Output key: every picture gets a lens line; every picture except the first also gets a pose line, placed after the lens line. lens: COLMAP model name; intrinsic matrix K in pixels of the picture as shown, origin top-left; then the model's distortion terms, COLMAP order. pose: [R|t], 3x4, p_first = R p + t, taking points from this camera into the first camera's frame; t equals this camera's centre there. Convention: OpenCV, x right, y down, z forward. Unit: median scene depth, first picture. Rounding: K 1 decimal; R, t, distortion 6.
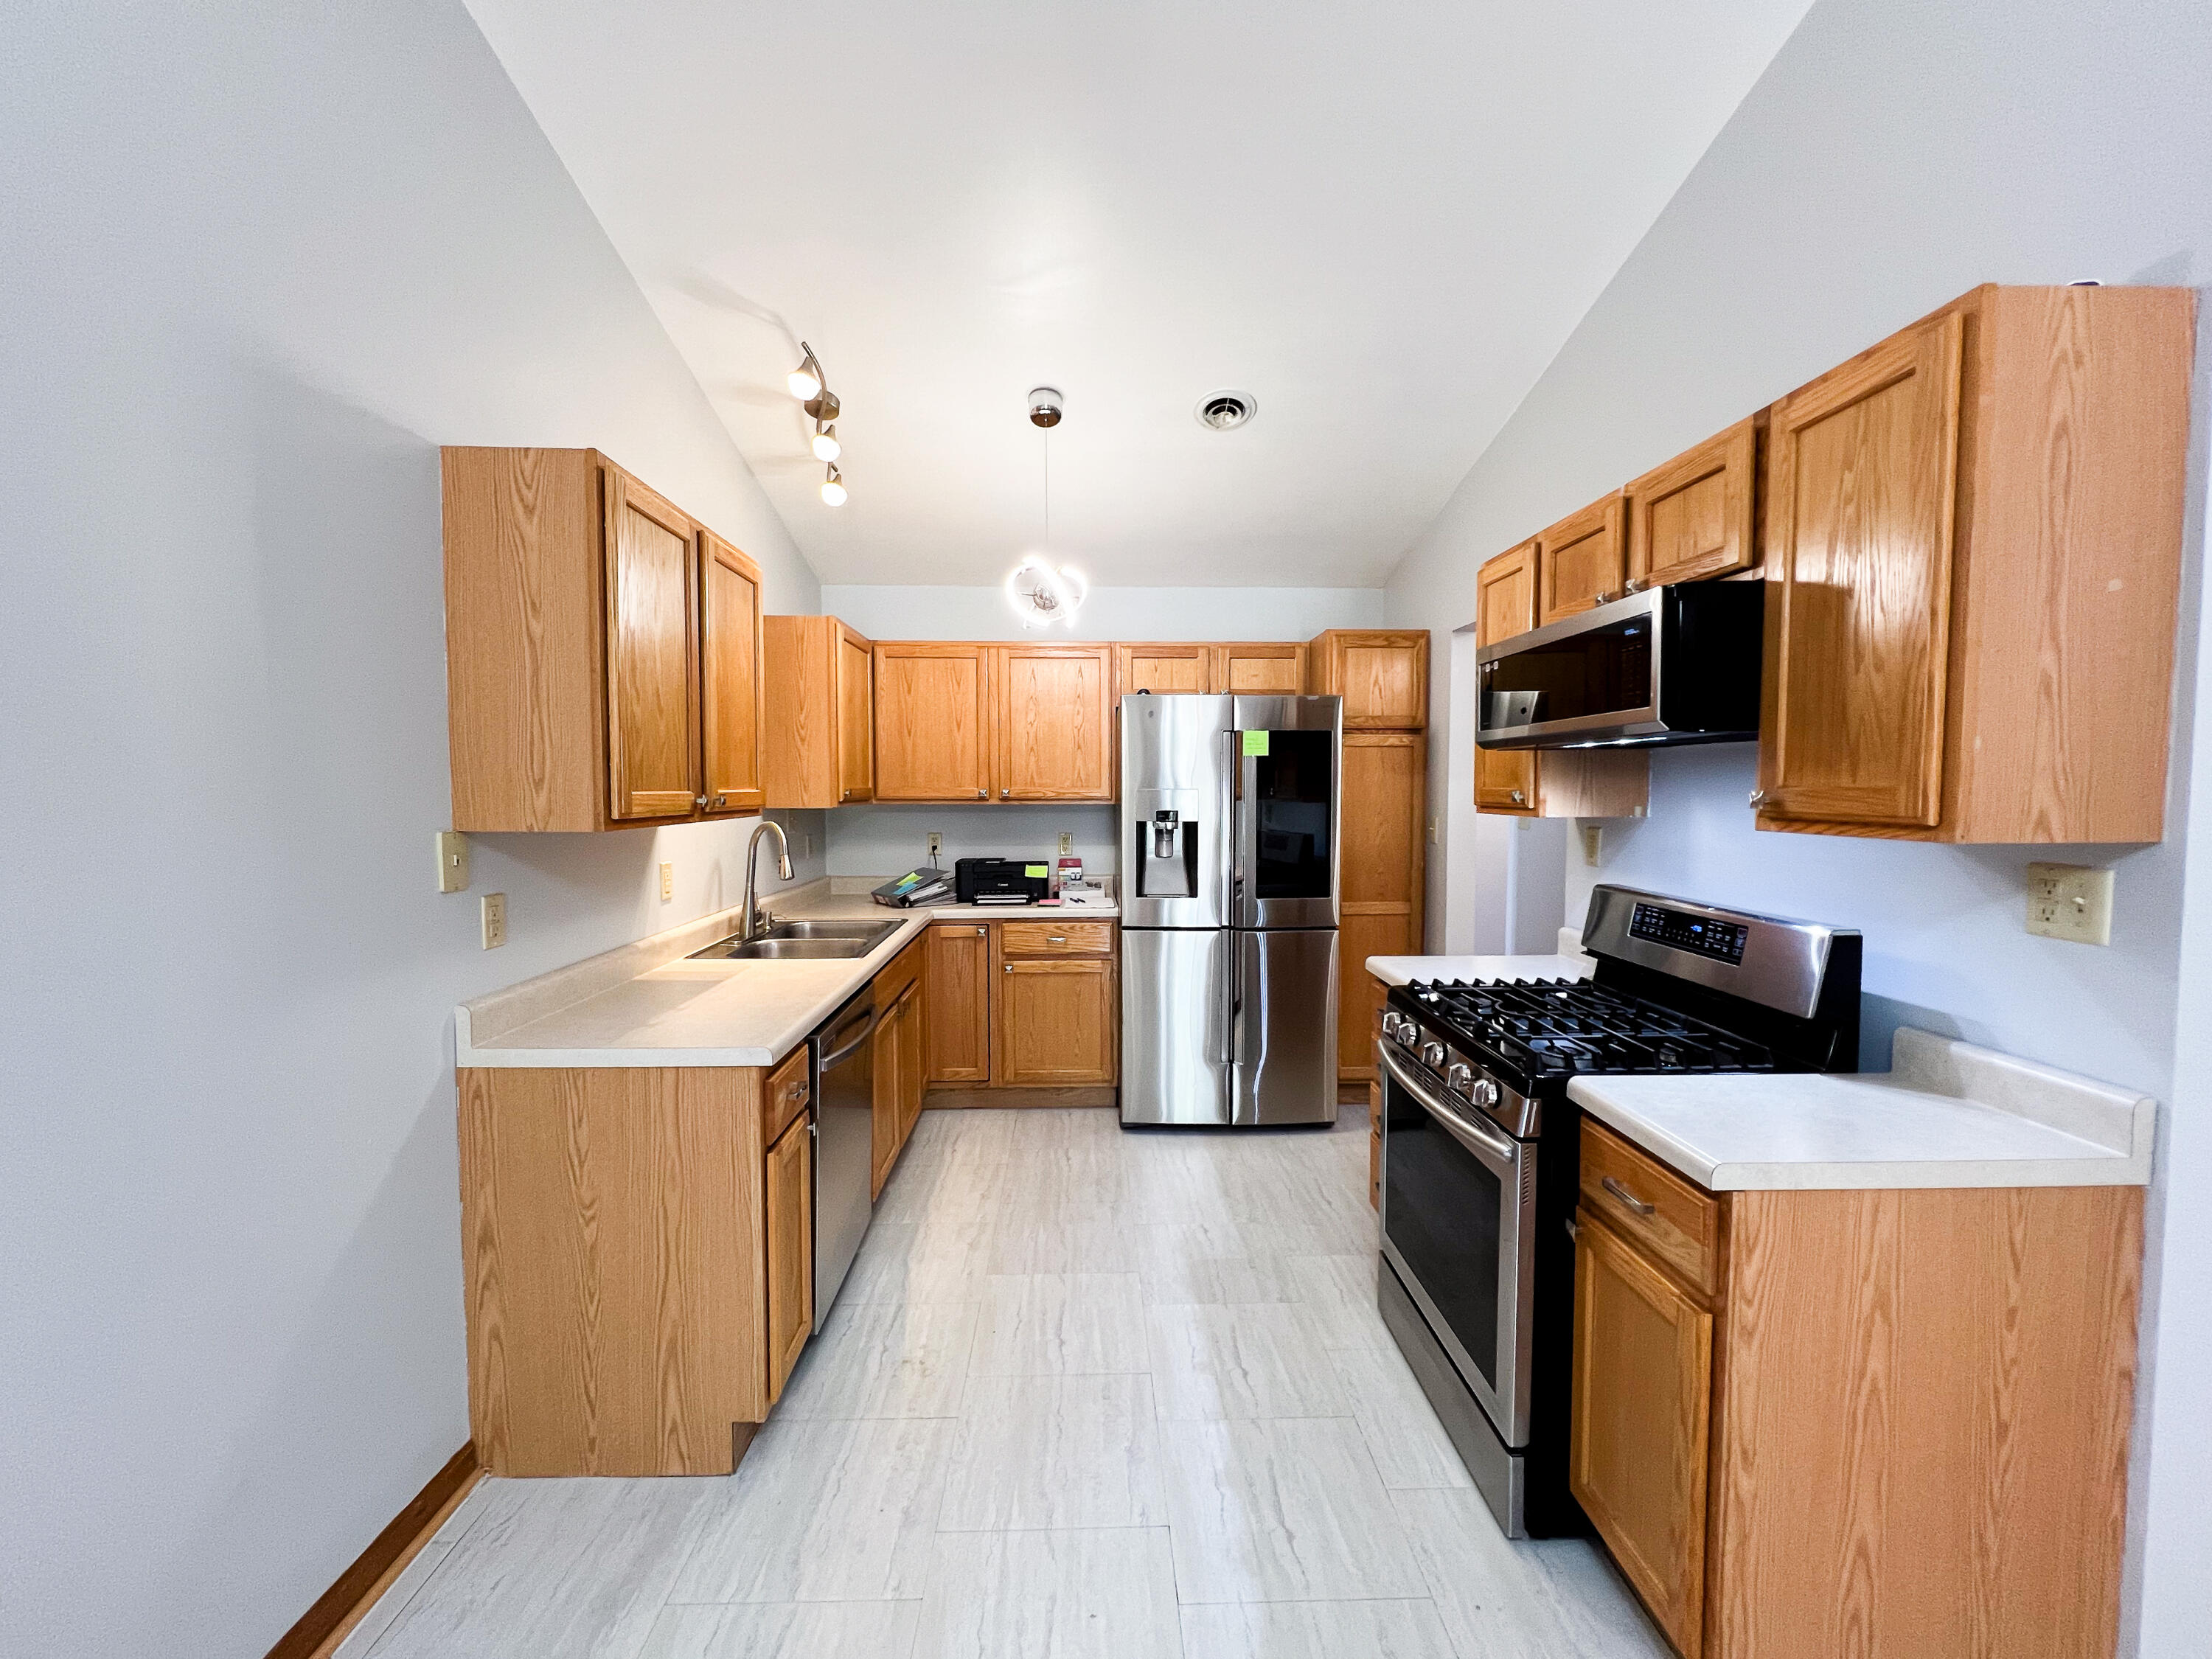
lens RADIAL K [[891.5, 0, 1106.7], [0, 891.5, 833.4], [0, 0, 1]] dist [-0.003609, 0.001056]
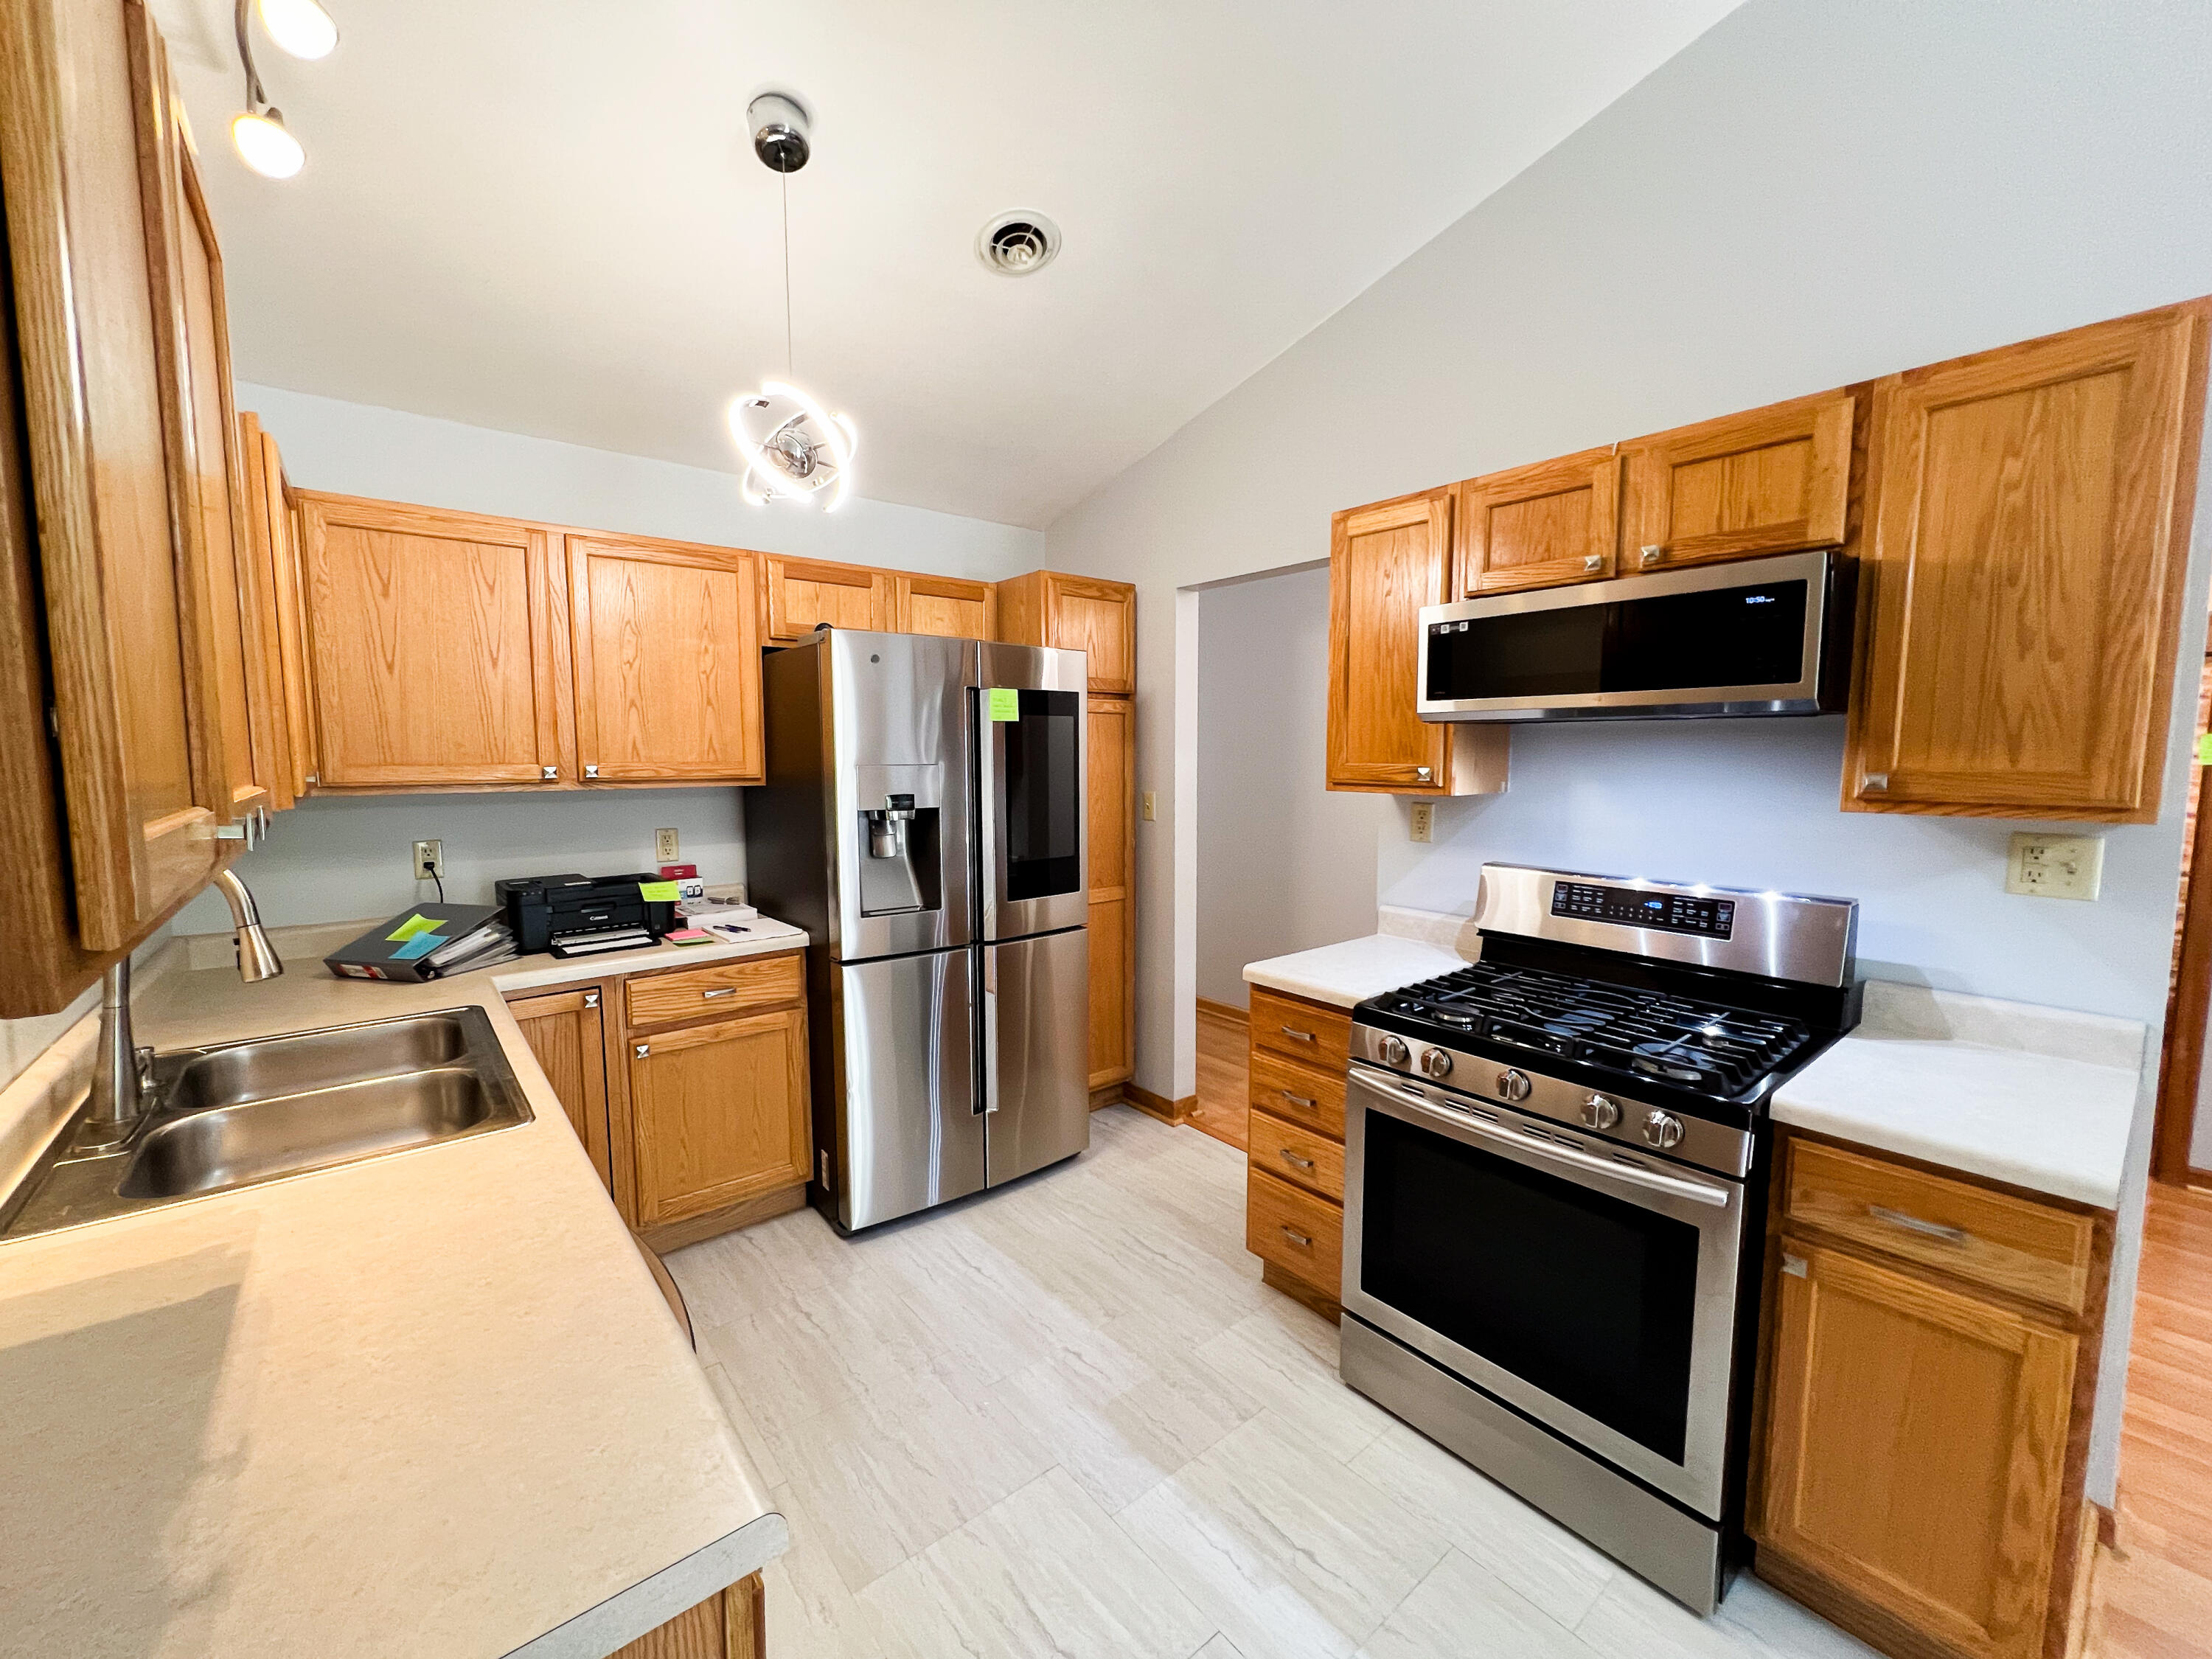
lens RADIAL K [[891.5, 0, 1106.7], [0, 891.5, 833.4], [0, 0, 1]] dist [-0.003609, 0.001056]
pose [[0.789653, -0.057929, 0.610812, -0.233966], [0.032784, 0.998094, 0.052275, -0.025326], [-0.612677, -0.021254, 0.790048, 0.308643]]
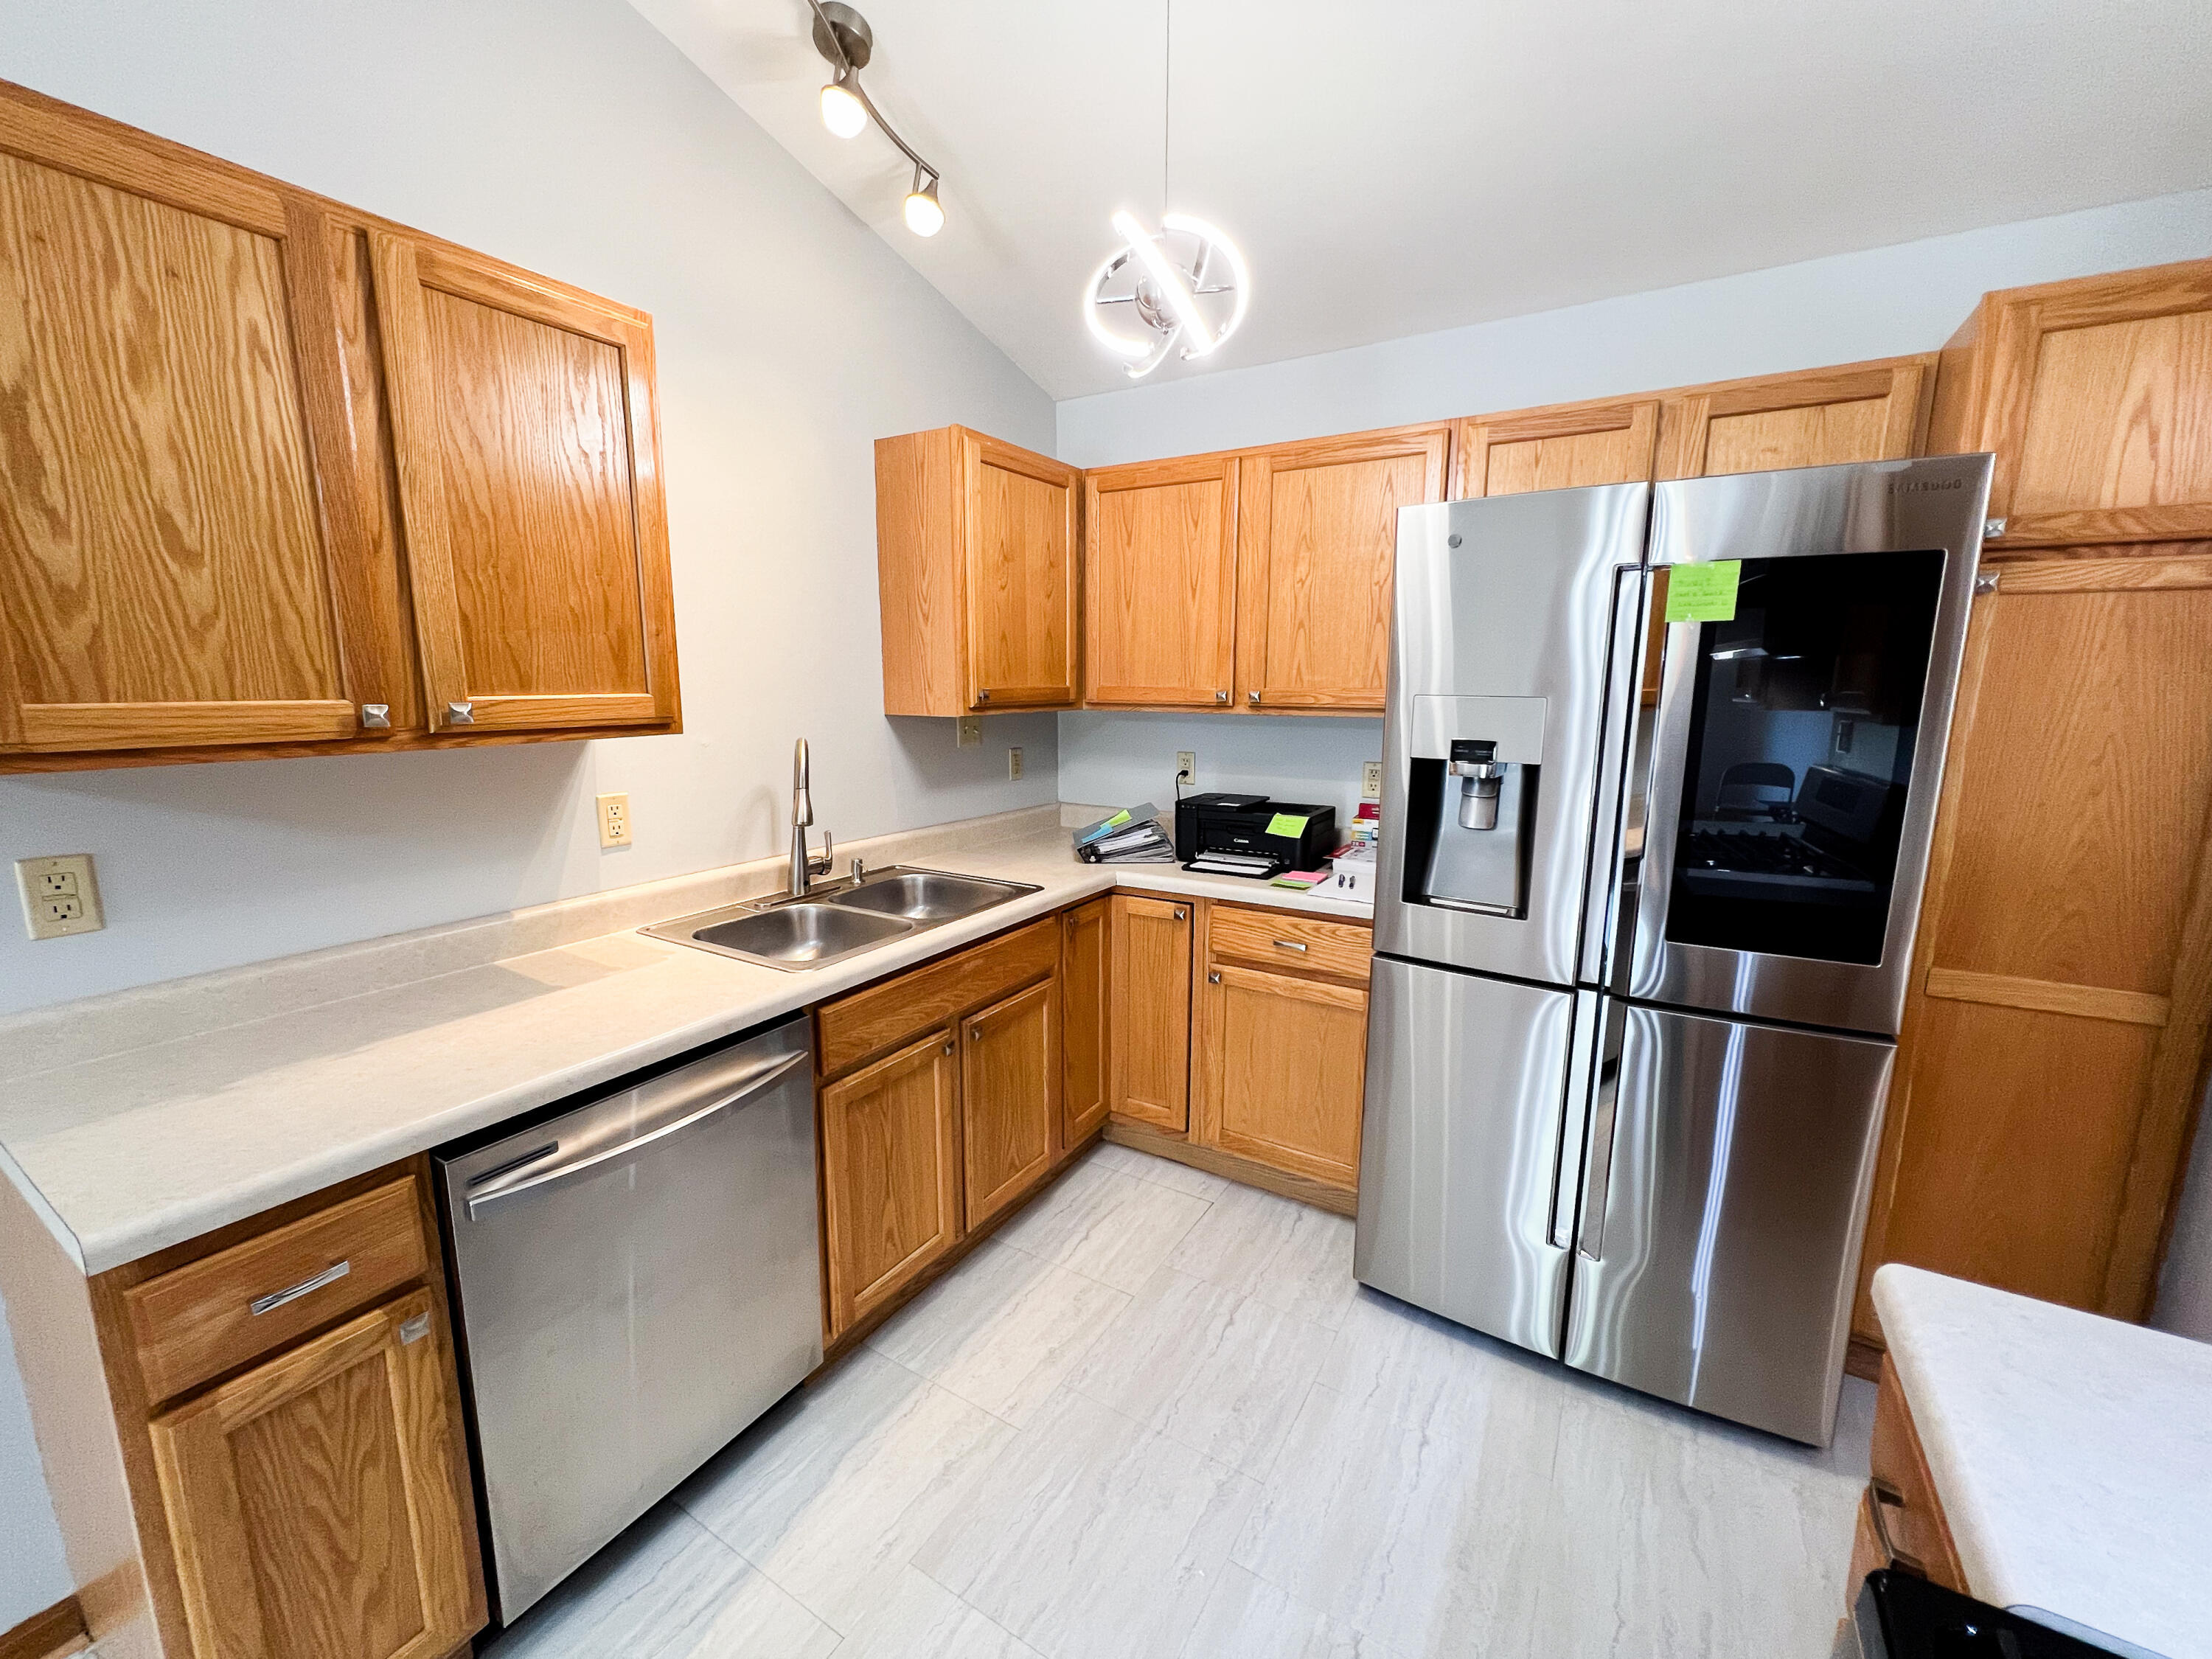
lens RADIAL K [[891.5, 0, 1106.7], [0, 891.5, 833.4], [0, 0, 1]] dist [-0.003609, 0.001056]
pose [[0.837970, 0.098621, -0.536731, 0.160597], [-0.033246, 0.990934, 0.130174, -0.030706], [0.544703, -0.091238, 0.833651, 0.448821]]
